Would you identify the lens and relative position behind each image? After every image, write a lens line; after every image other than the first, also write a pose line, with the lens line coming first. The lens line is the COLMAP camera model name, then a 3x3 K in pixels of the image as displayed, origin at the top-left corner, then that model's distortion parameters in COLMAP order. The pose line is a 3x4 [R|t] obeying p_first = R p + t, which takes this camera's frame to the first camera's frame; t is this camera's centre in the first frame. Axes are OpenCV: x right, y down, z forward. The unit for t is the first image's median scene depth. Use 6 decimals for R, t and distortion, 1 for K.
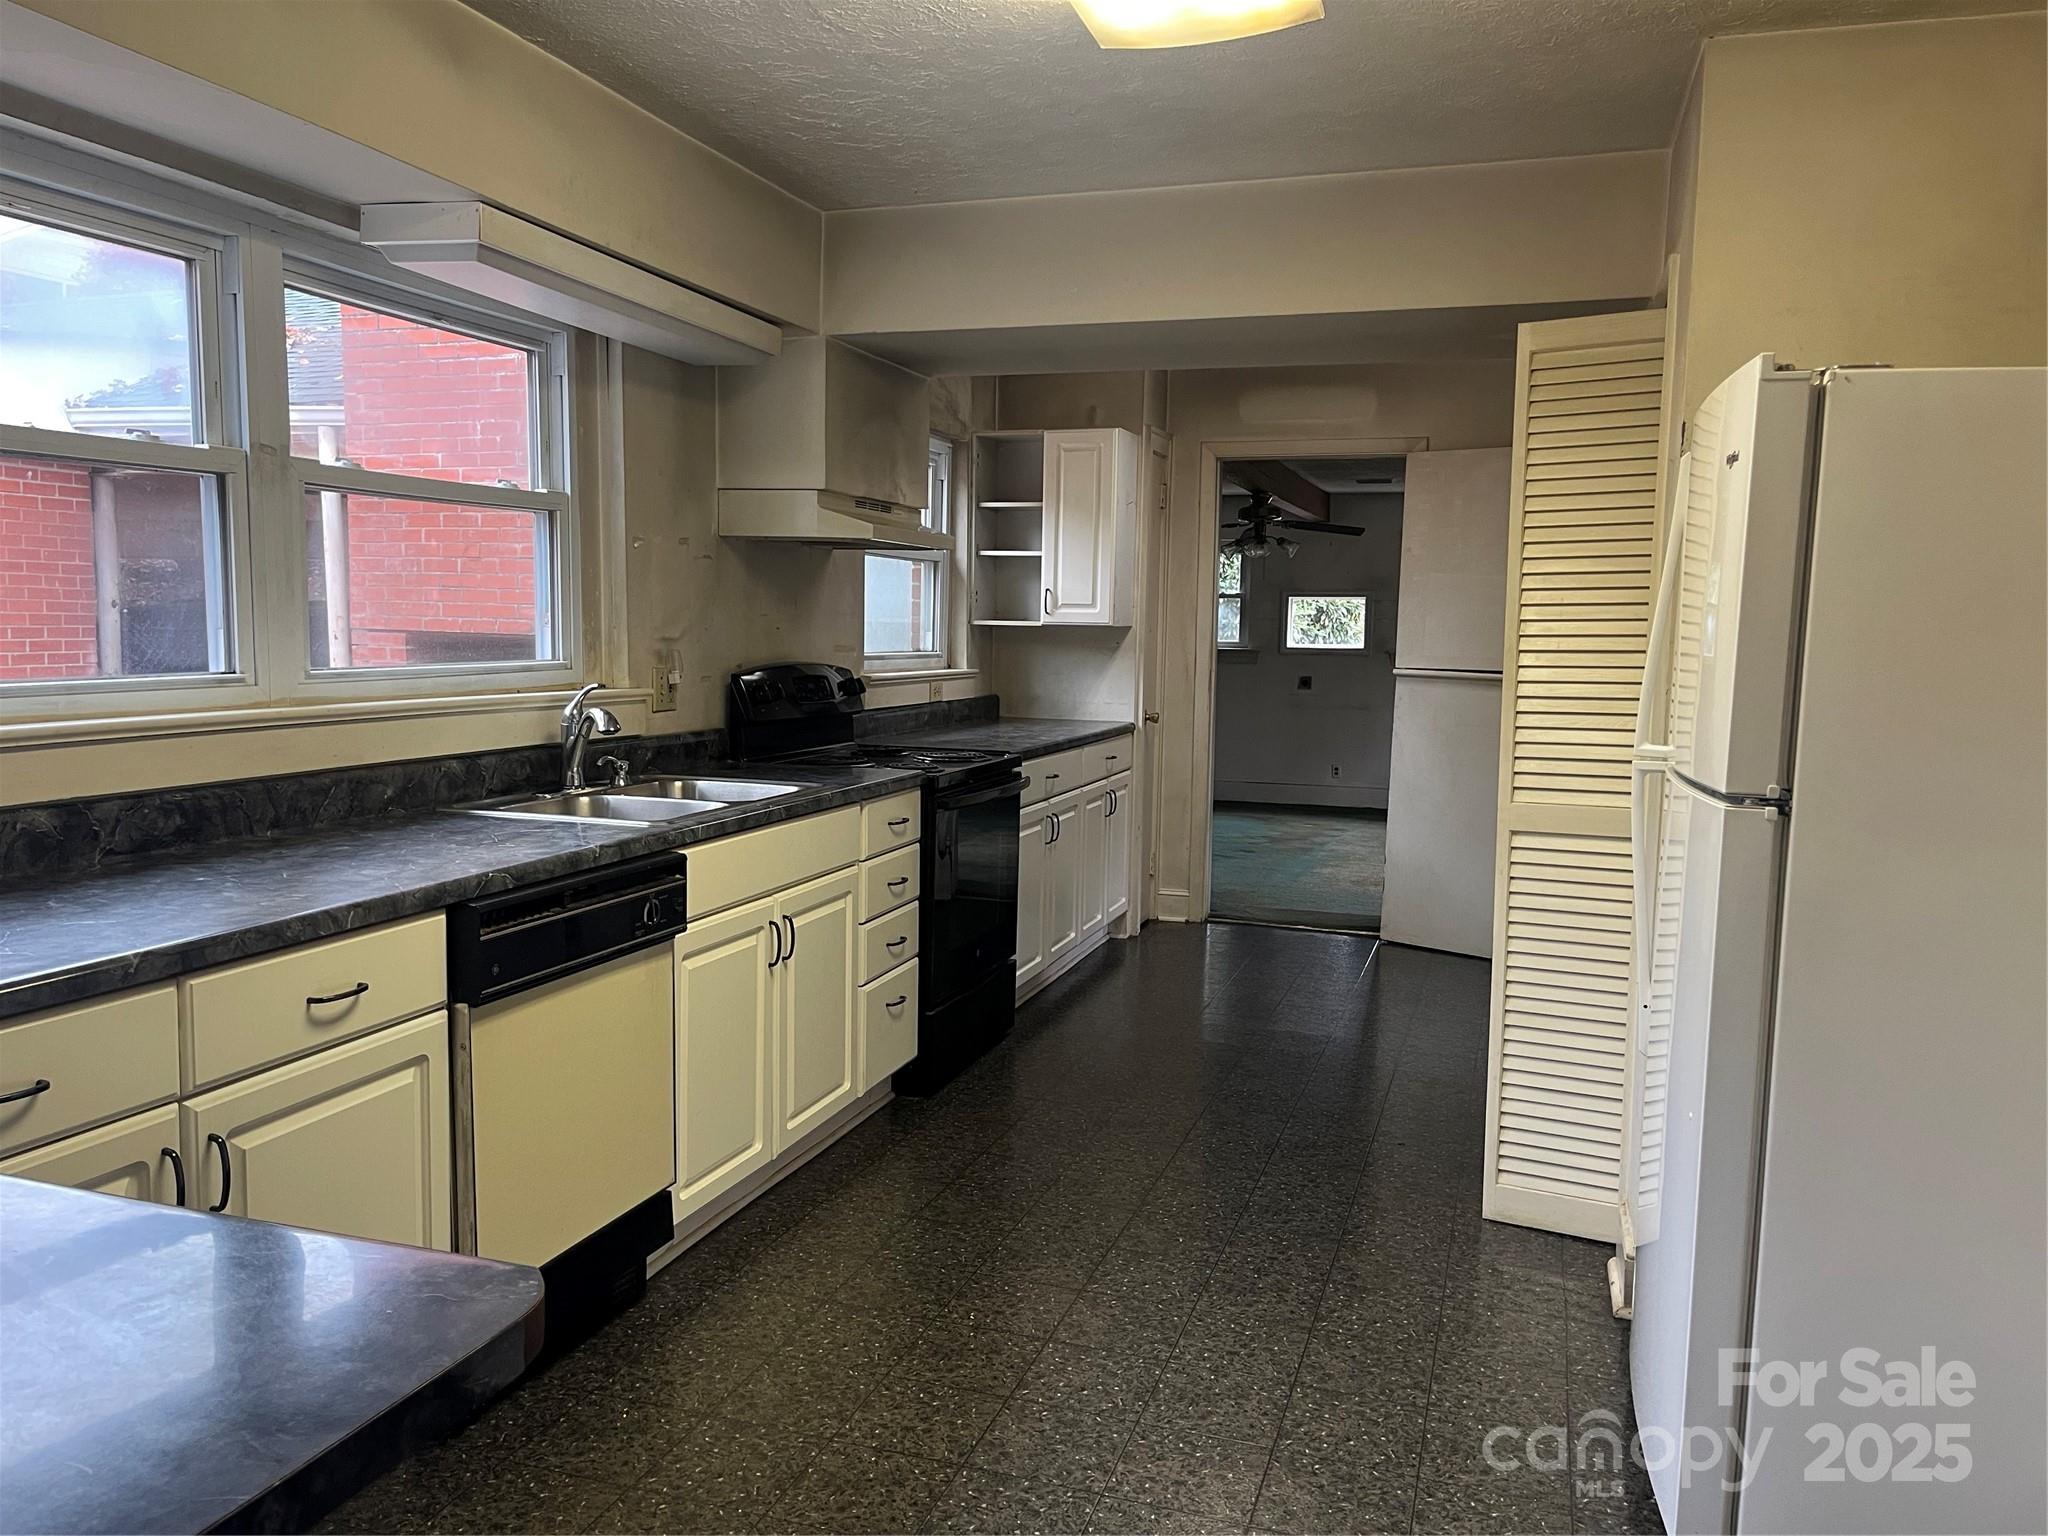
lens RADIAL K [[1554.1, 0, 1021.6], [0, 1554.1, 771.7], [0, 0, 1]] dist [0.082027, 0.002941]
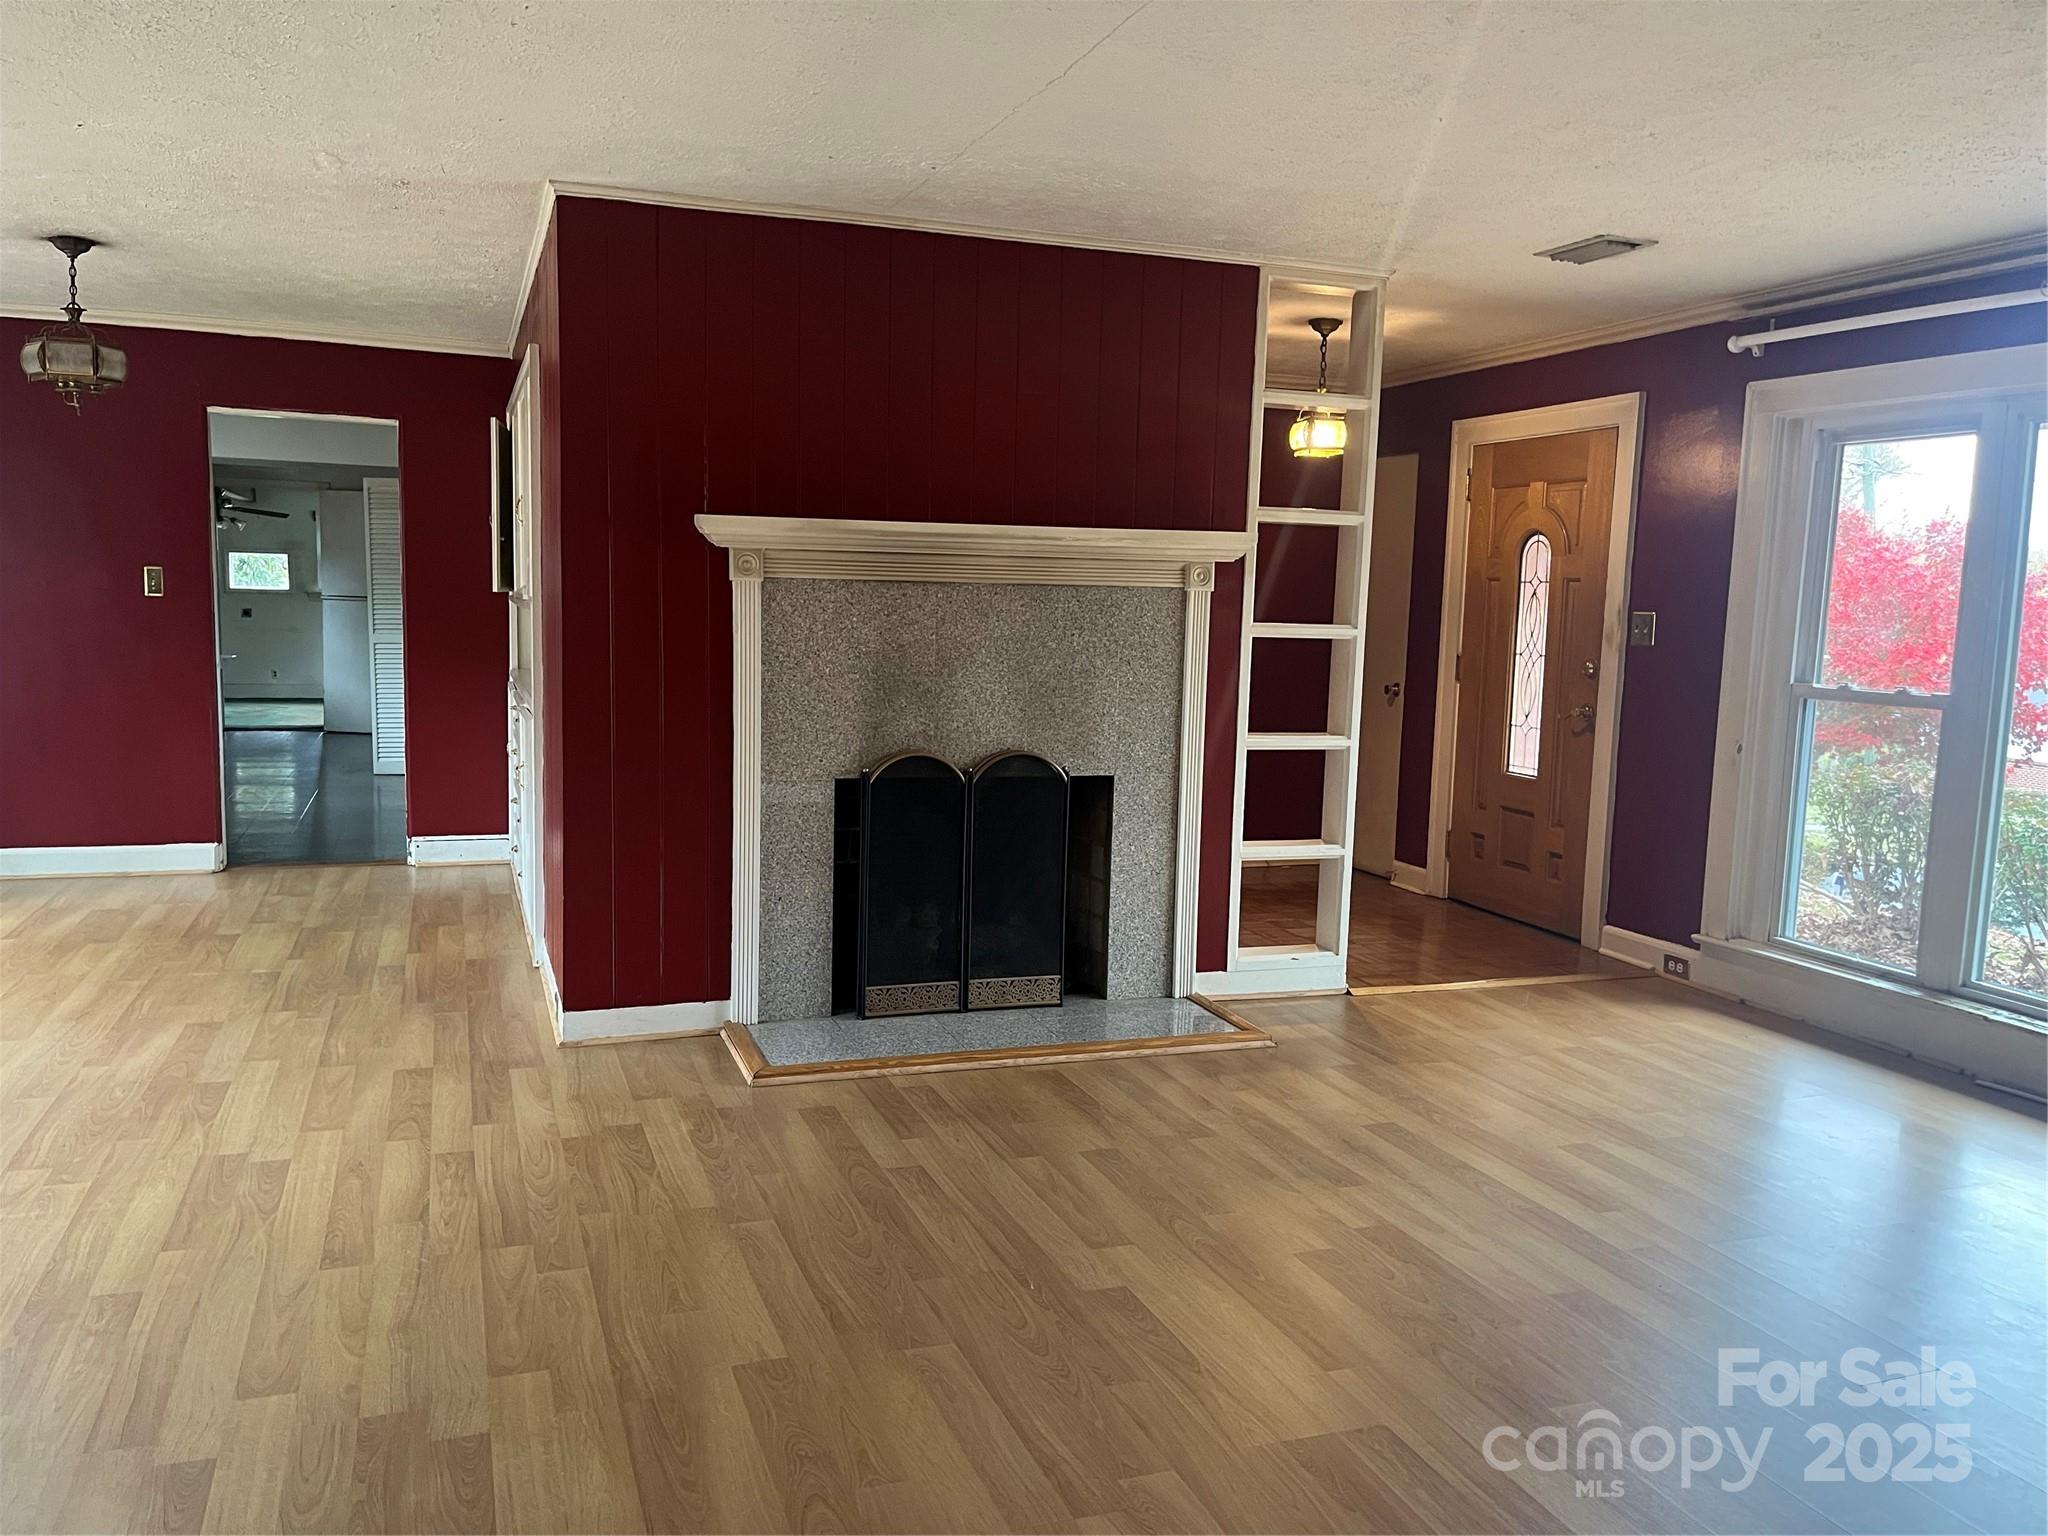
lens RADIAL K [[1554.1, 0, 1019.0], [0, 1554.1, 772.1], [0, 0, 1]] dist [0.082027, 0.002941]
pose [[0.789469, -0.063367, 0.610510, -0.197518], [0.044539, 0.997949, 0.045986, 0.067479], [-0.612172, -0.009113, 0.790672, -0.741827]]
